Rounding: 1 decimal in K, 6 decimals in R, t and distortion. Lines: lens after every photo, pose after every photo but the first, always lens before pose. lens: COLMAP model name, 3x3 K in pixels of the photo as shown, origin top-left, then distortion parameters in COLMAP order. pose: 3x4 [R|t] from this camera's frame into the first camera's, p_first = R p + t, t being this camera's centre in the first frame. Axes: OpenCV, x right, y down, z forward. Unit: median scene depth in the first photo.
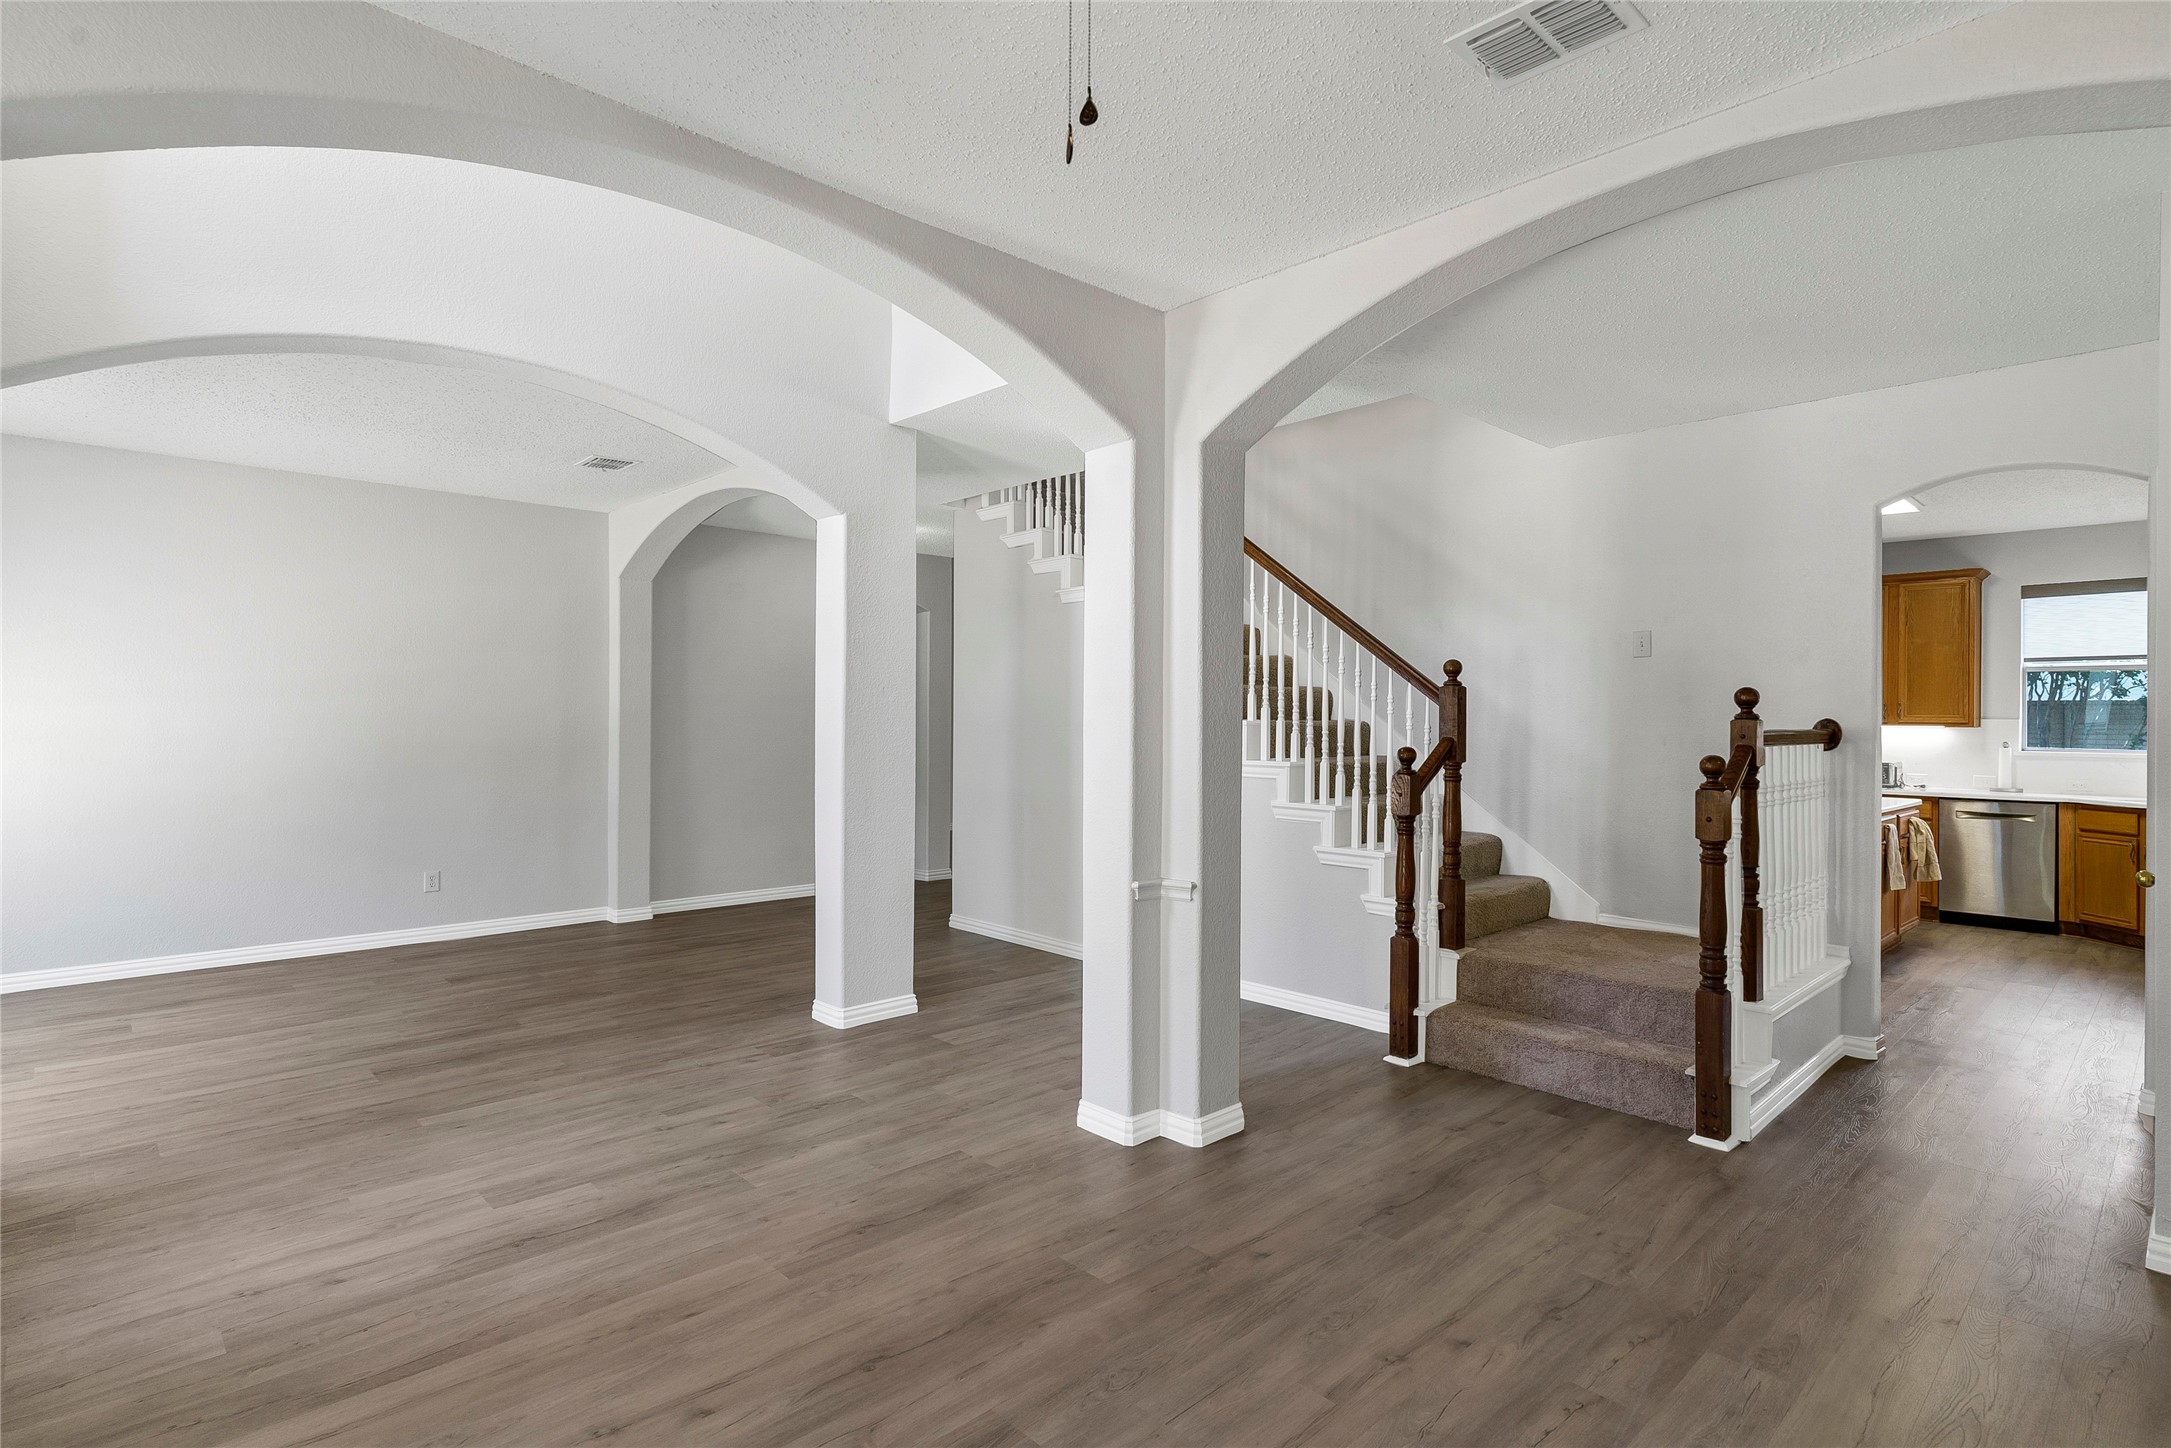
lens RADIAL K [[1058.9, 0, 1065.6], [0, 1058.9, 715.7], [0, 0, 1]] dist [0.004904, -0.001775]
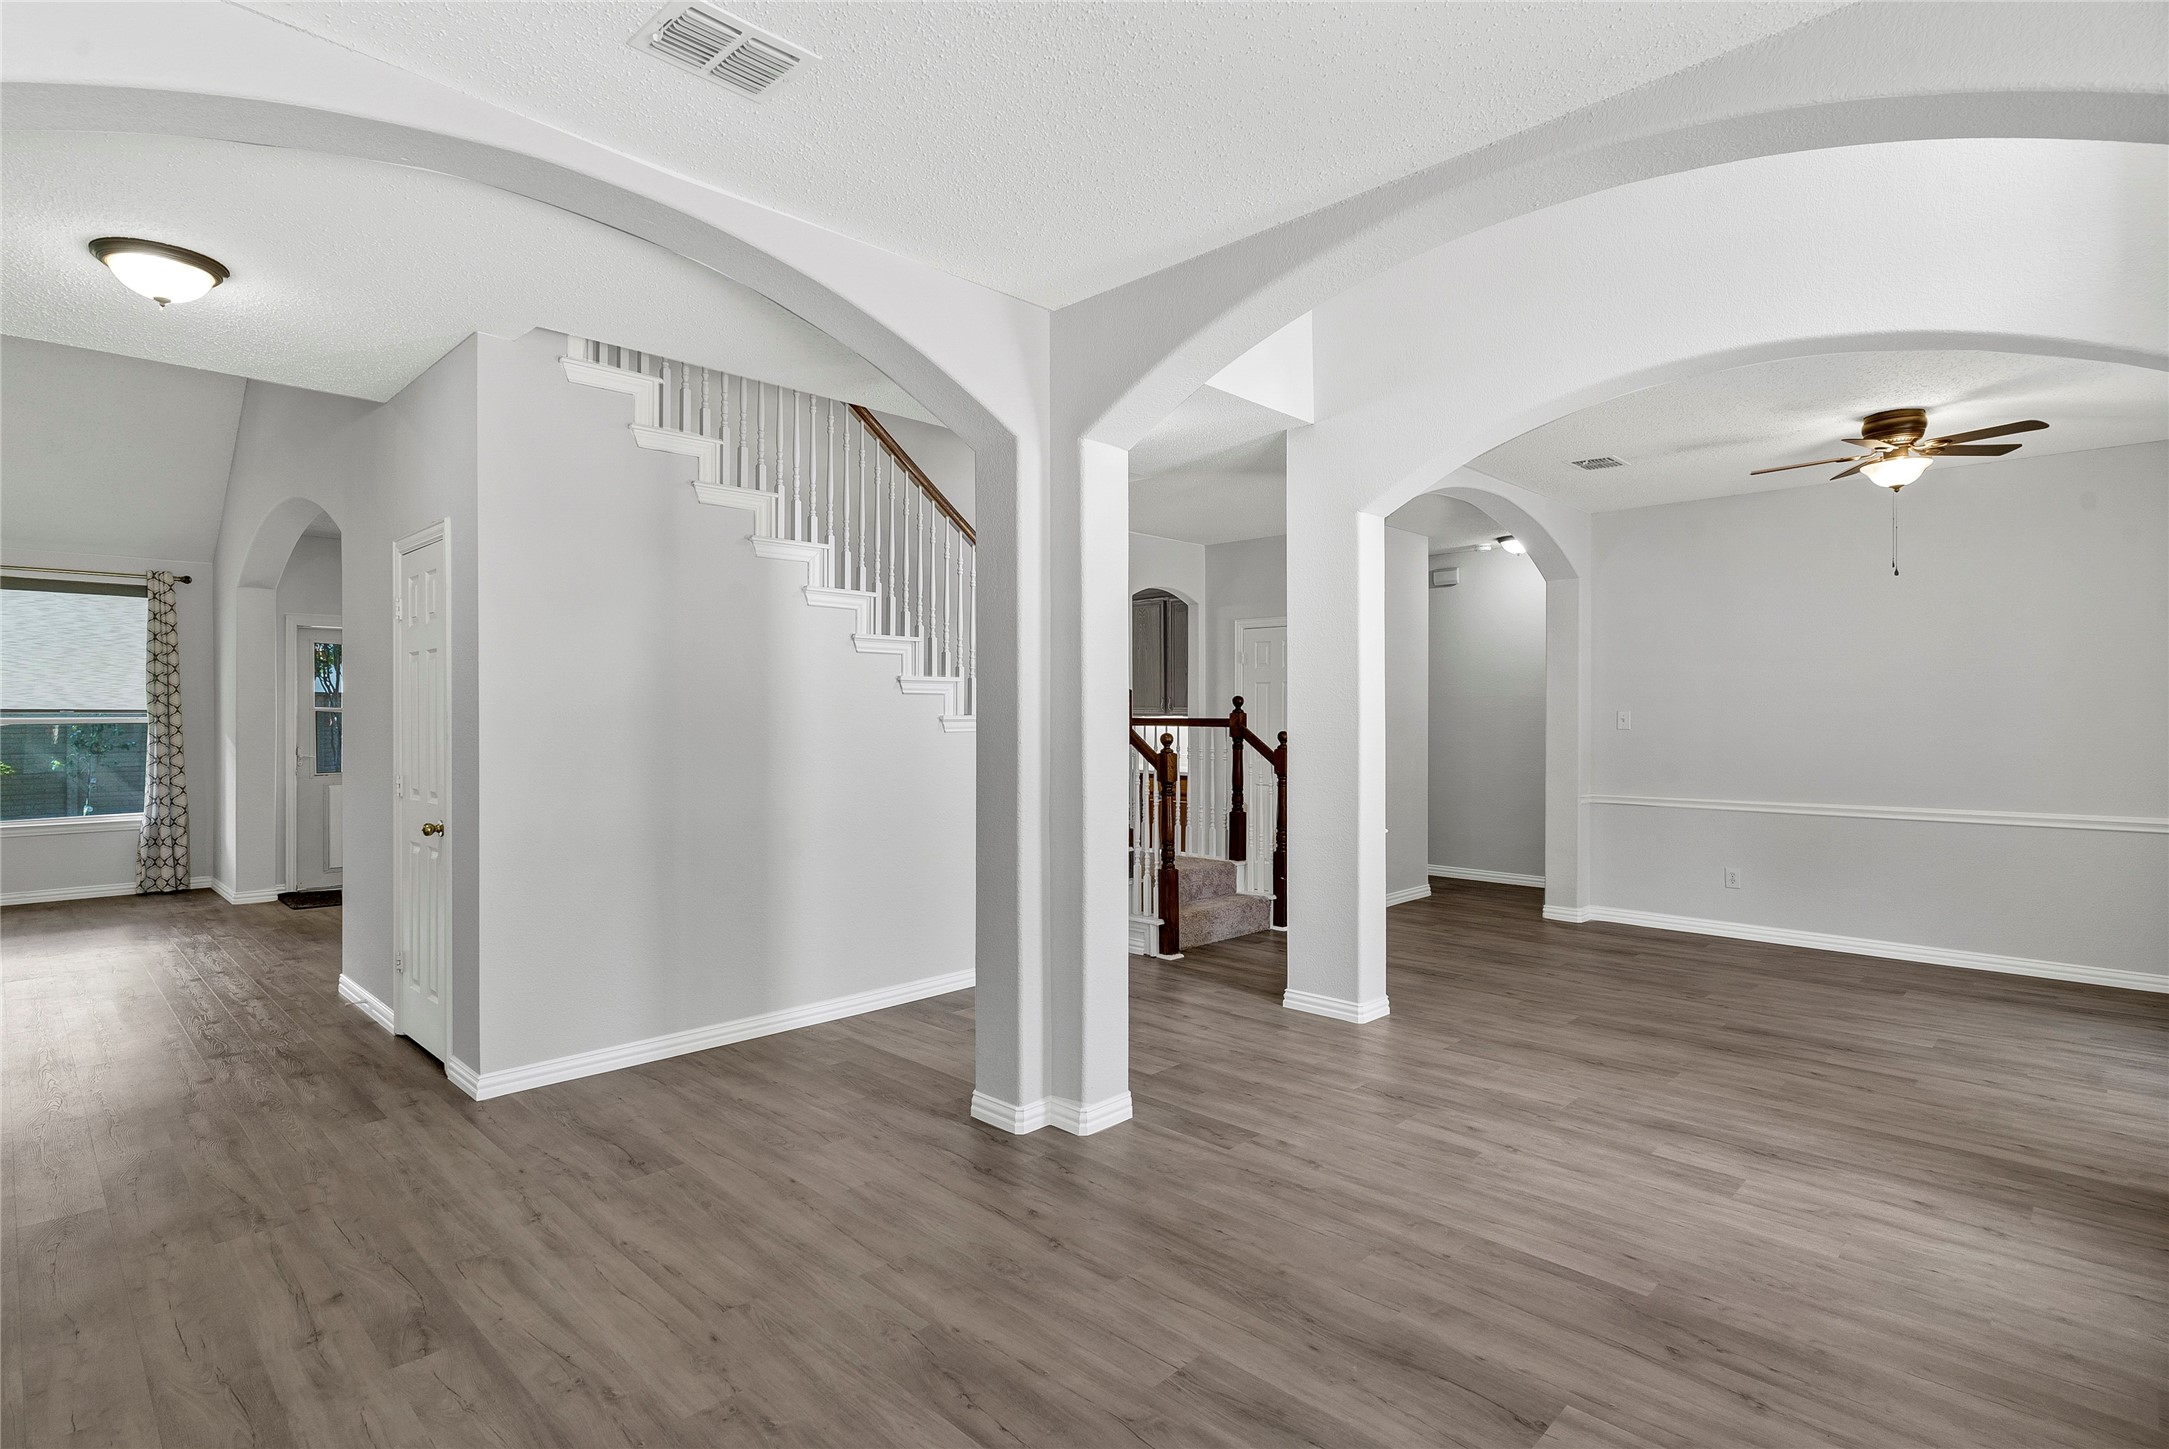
lens RADIAL K [[1057.9, 0, 1088.6], [0, 1057.9, 715.9], [0, 0, 1]] dist [0.004904, -0.001775]
pose [[-0.035844, -0.006929, 0.999333, -1.315300], [-0.001678, 0.999975, 0.006874, -0.003103], [-0.999356, -0.001431, -0.035855, 1.419679]]
